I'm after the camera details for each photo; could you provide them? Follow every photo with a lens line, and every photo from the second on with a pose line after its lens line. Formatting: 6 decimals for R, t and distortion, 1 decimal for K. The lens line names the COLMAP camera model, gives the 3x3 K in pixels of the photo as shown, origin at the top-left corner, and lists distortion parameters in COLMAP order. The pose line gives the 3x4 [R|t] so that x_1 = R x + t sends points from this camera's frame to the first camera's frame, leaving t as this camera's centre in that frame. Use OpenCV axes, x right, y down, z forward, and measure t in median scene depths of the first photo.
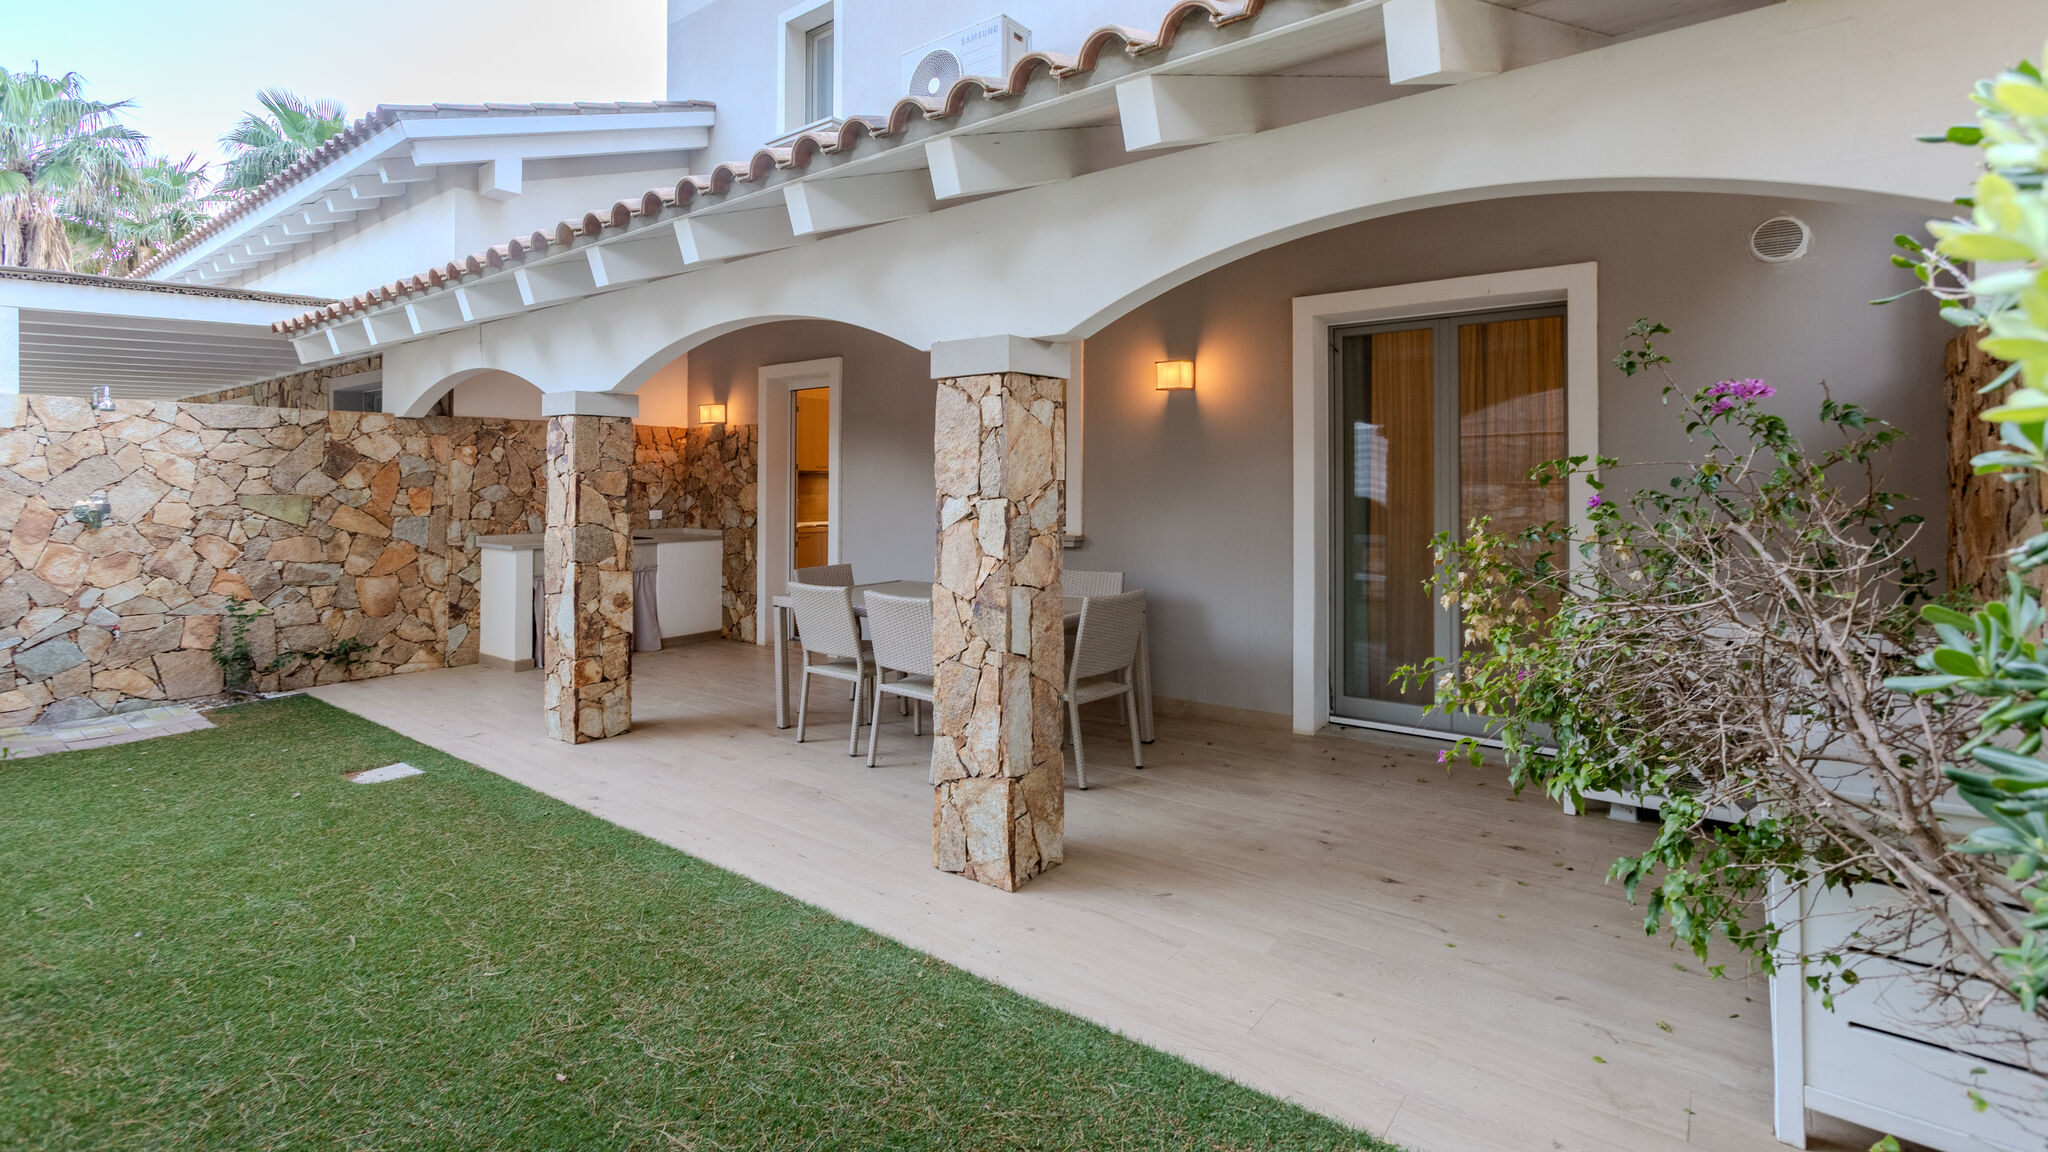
lens RADIAL K [[923.0, 0, 993.1], [0, 923.0, 475.0], [0, 0, 1]] dist [-0.009495, 0.010454]
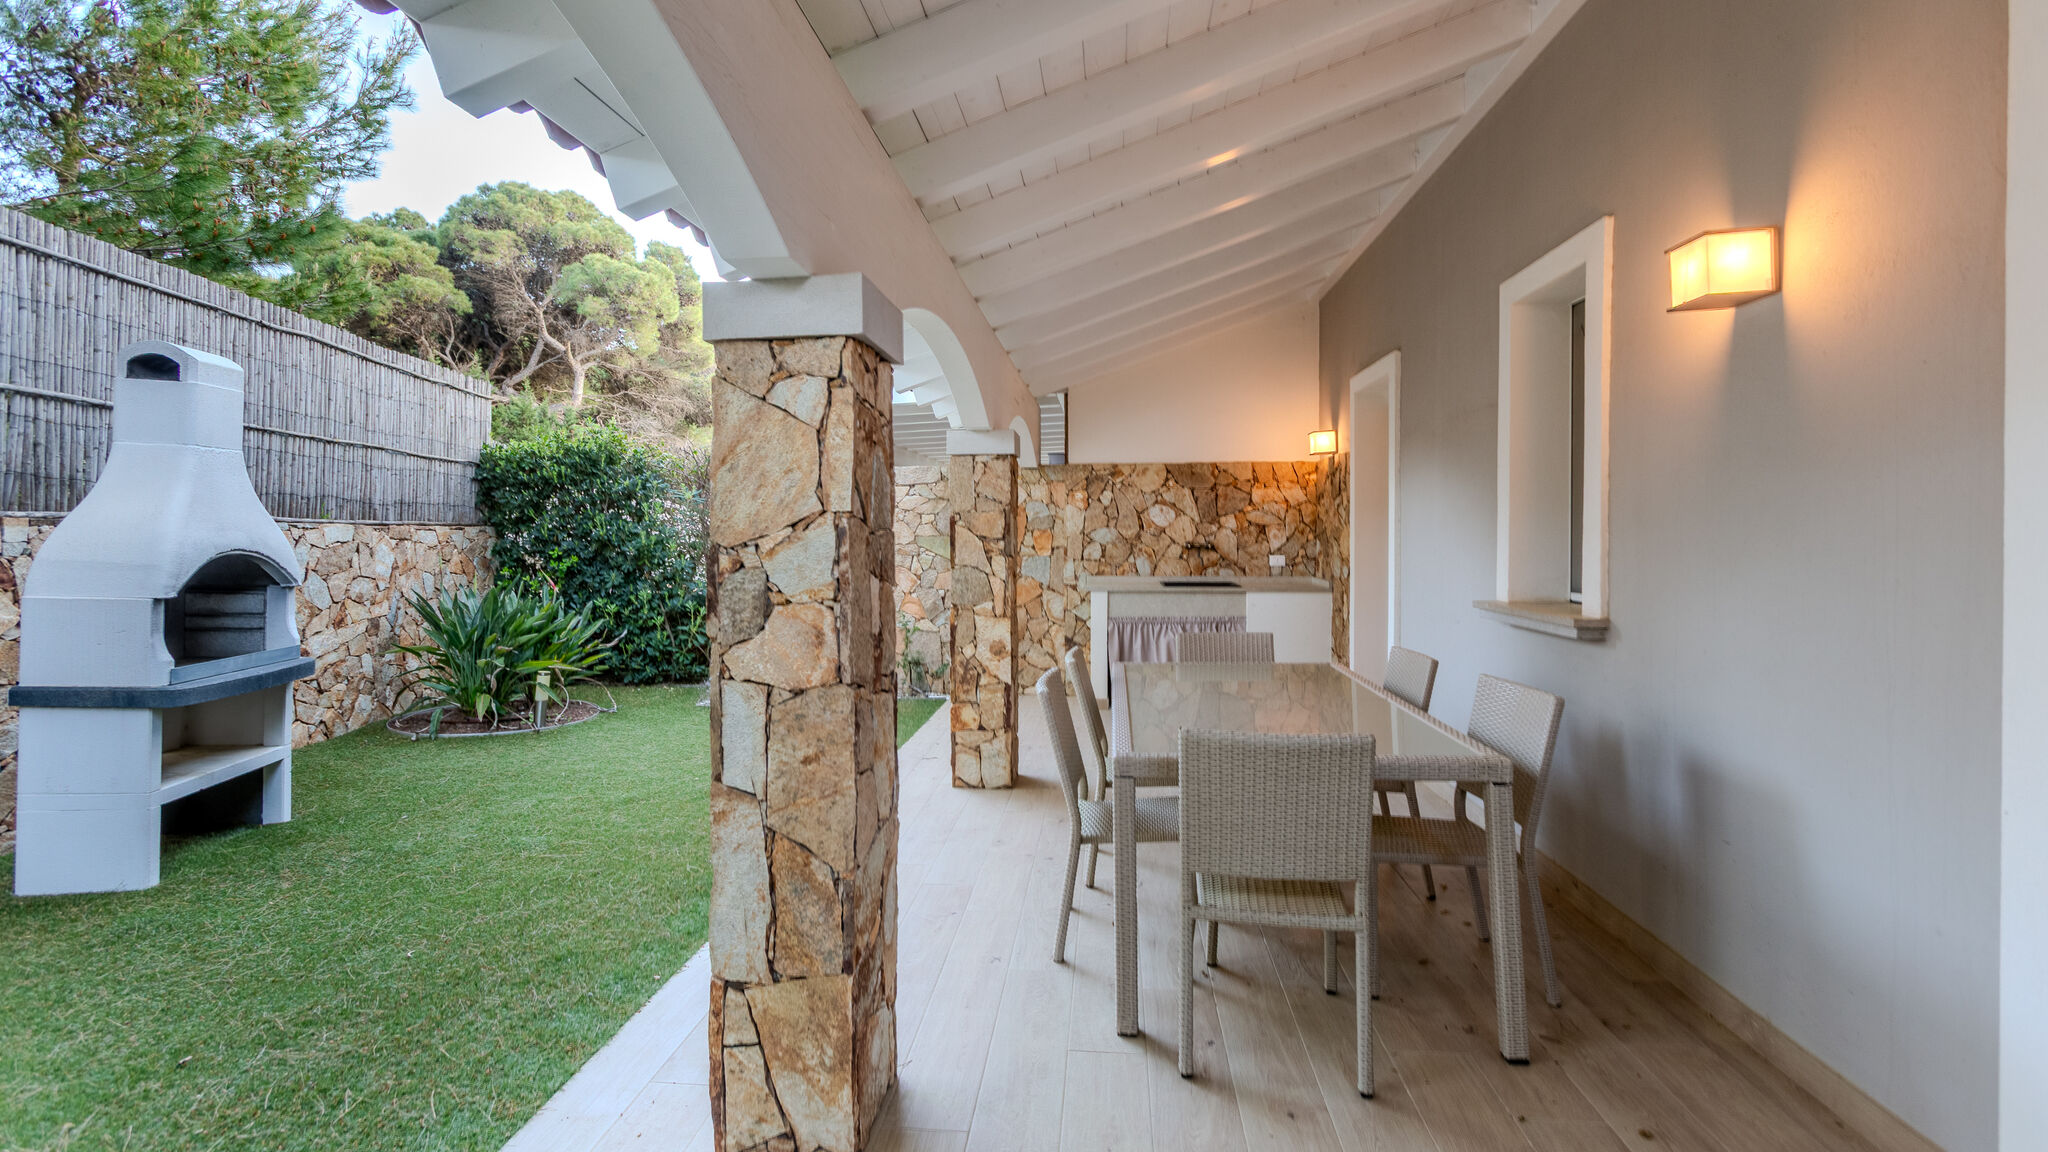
lens RADIAL K [[923.0, 0, 1027.0], [0, 923.0, 546.5], [0, 0, 1]] dist [-0.009495, 0.010454]
pose [[0.548225, 0.012409, -0.836239, 0.381272], [0.011747, 0.999677, 0.022536, 0.009814], [0.836248, -0.022178, 0.547902, 0.477250]]
